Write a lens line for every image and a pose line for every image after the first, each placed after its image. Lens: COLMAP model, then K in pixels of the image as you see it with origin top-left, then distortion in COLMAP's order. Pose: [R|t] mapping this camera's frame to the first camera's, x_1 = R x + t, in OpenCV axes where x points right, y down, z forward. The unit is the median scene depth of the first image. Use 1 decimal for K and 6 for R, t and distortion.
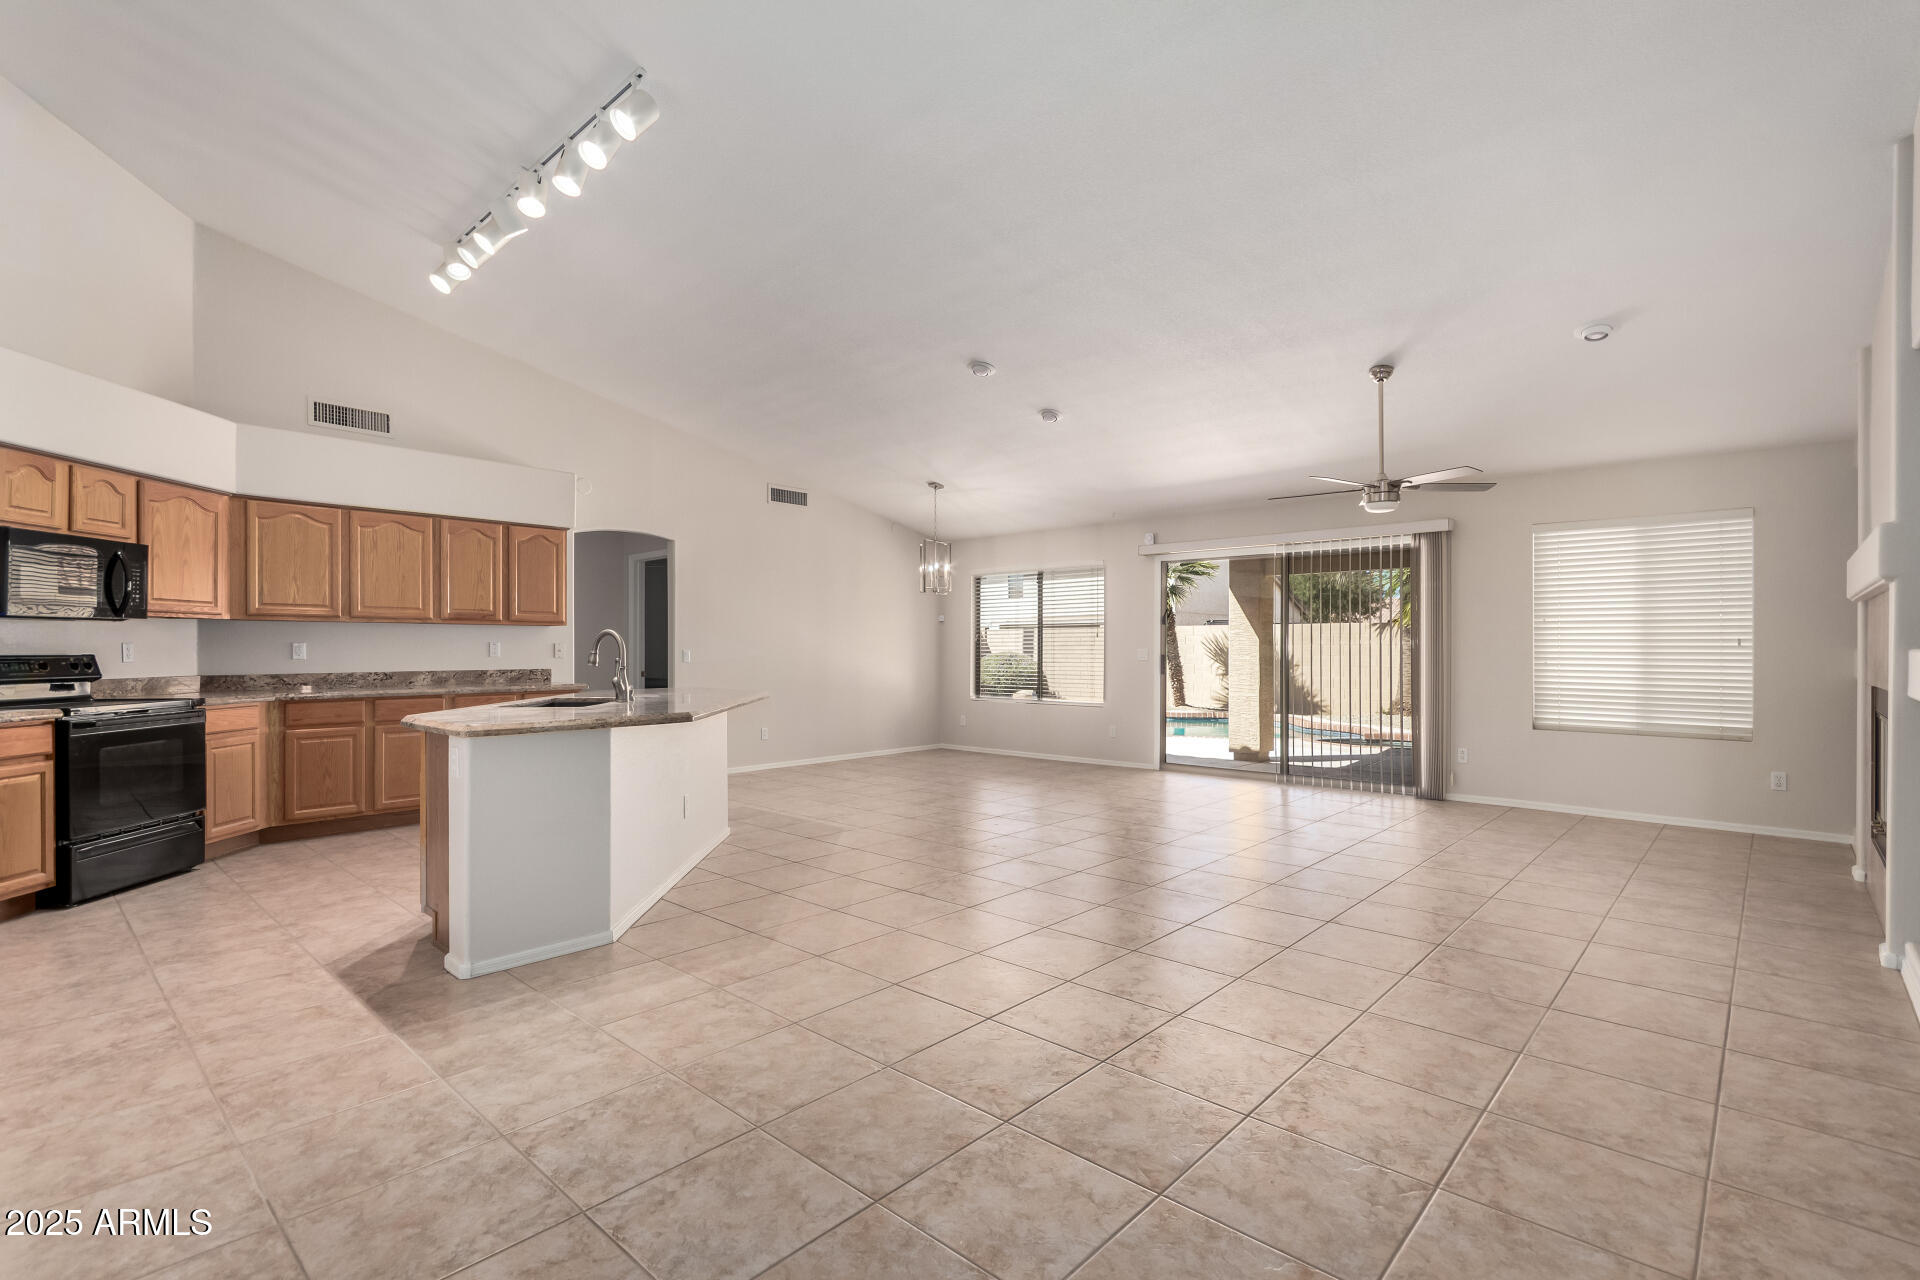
lens RADIAL K [[888.6, 0, 960.7], [0, 888.6, 646.7], [0, 0, 1]] dist [-0.000805, -0.000087]
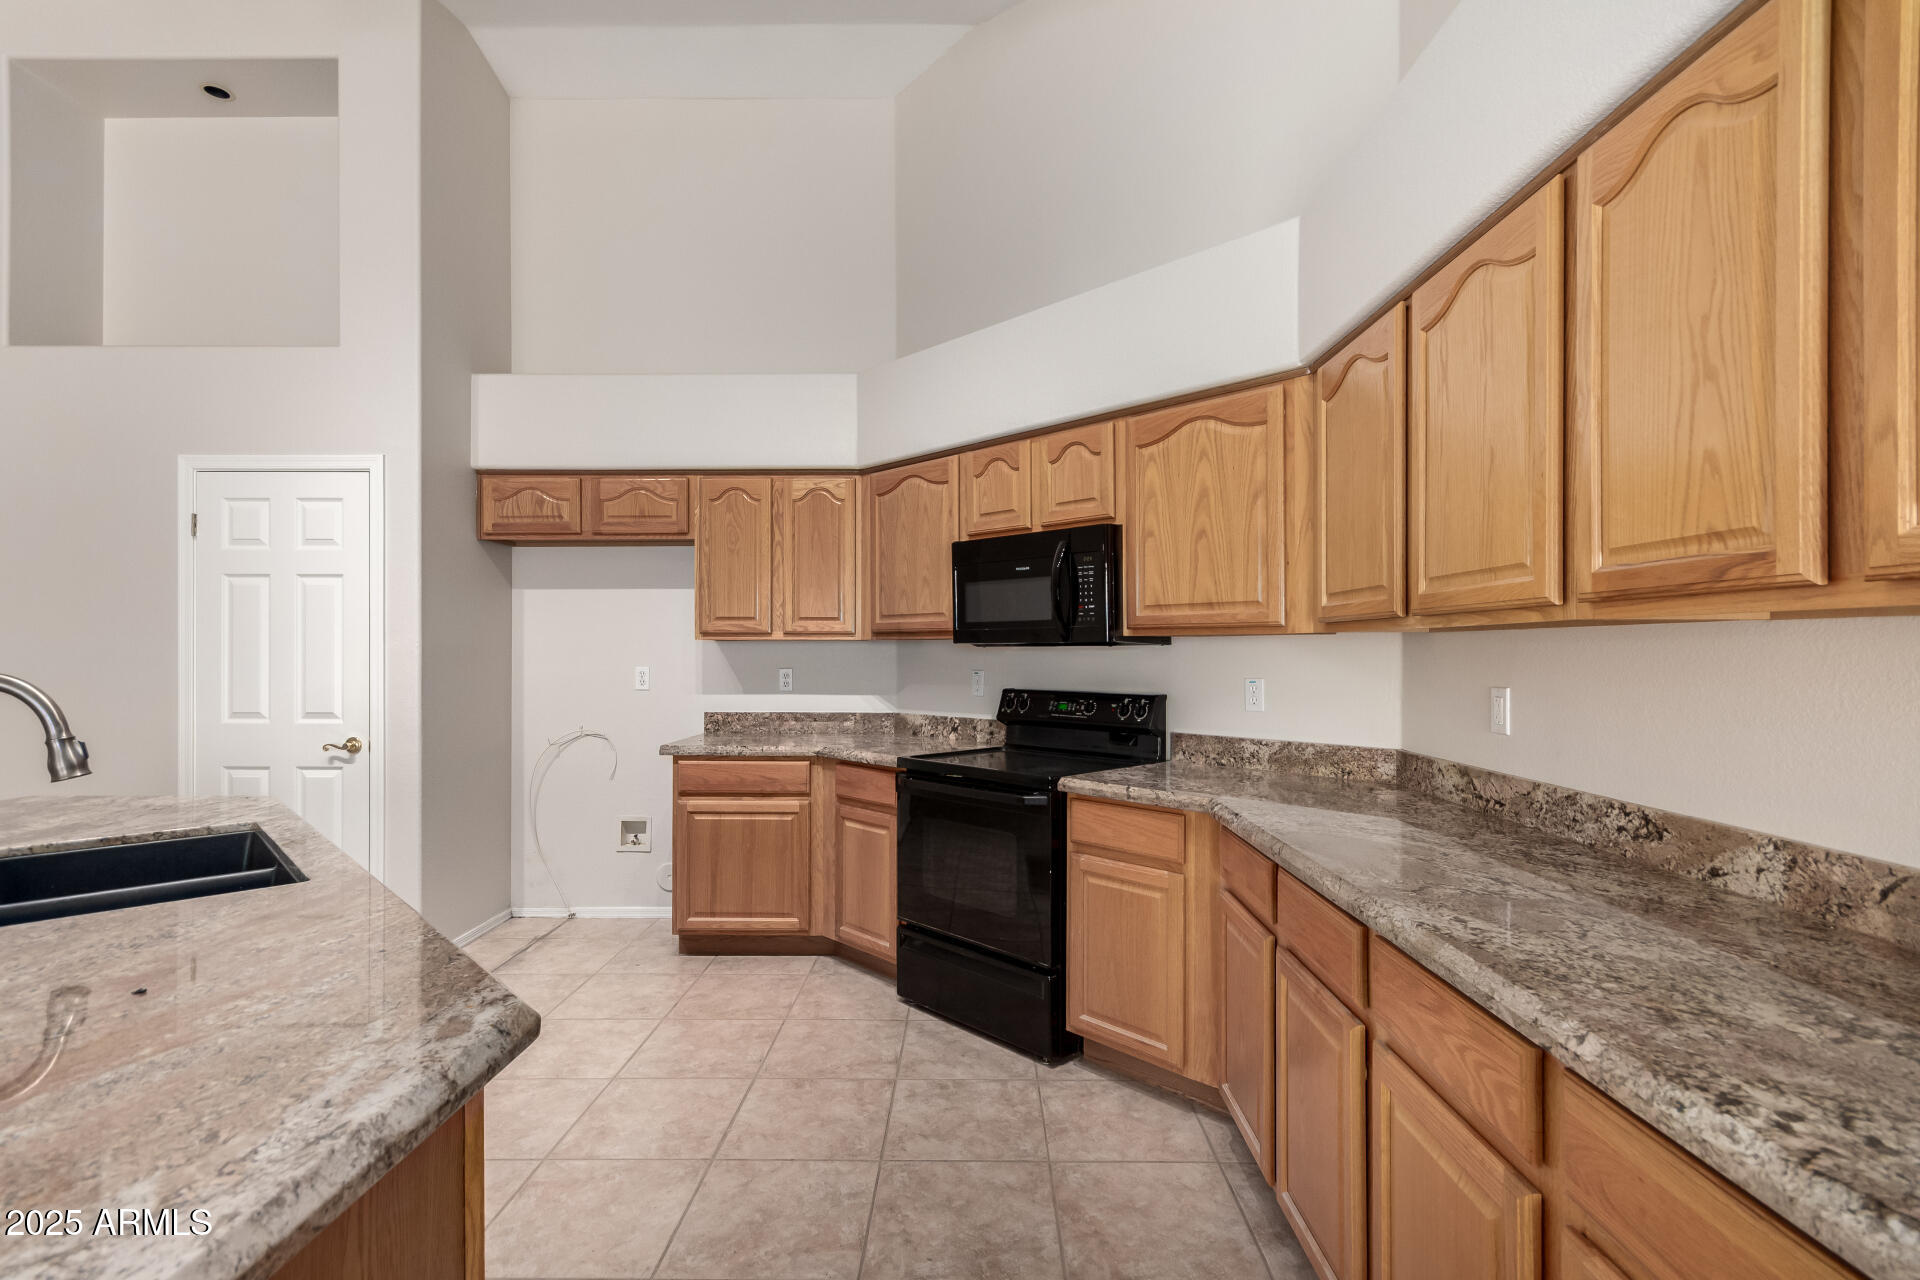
lens RADIAL K [[888.6, 0, 967.0], [0, 888.6, 646.0], [0, 0, 1]] dist [-0.000805, -0.000087]
pose [[-0.745338, 0.000429, -0.666687, -0.341459], [0.003270, 0.999990, -0.003012, -0.021464], [0.666679, -0.004425, -0.745332, 1.137062]]
